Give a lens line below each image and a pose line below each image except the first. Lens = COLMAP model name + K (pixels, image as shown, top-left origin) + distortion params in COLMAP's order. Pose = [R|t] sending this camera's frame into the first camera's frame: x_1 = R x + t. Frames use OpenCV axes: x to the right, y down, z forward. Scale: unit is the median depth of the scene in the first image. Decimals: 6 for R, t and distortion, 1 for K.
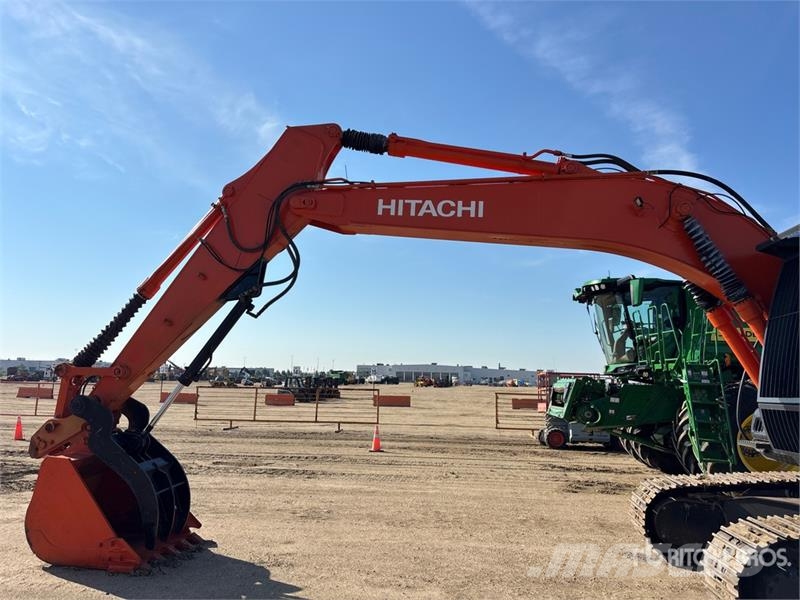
lens RADIAL K [[604.9, 0, 397.8], [0, 604.9, 305.4], [0, 0, 1]] dist [0.014534, -0.007595]
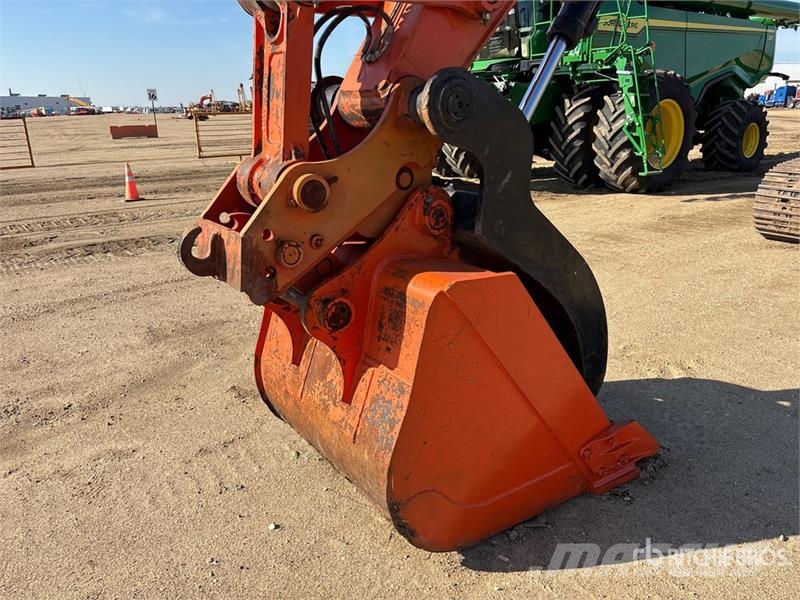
lens RADIAL K [[604.9, 0, 397.8], [0, 604.9, 305.4], [0, 0, 1]] dist [0.014534, -0.007595]
pose [[0.772607, -0.237892, 0.588630, -0.244915], [-0.038075, 0.908115, 0.416987, 0.041669], [-0.633742, -0.344579, 0.692558, 0.255105]]
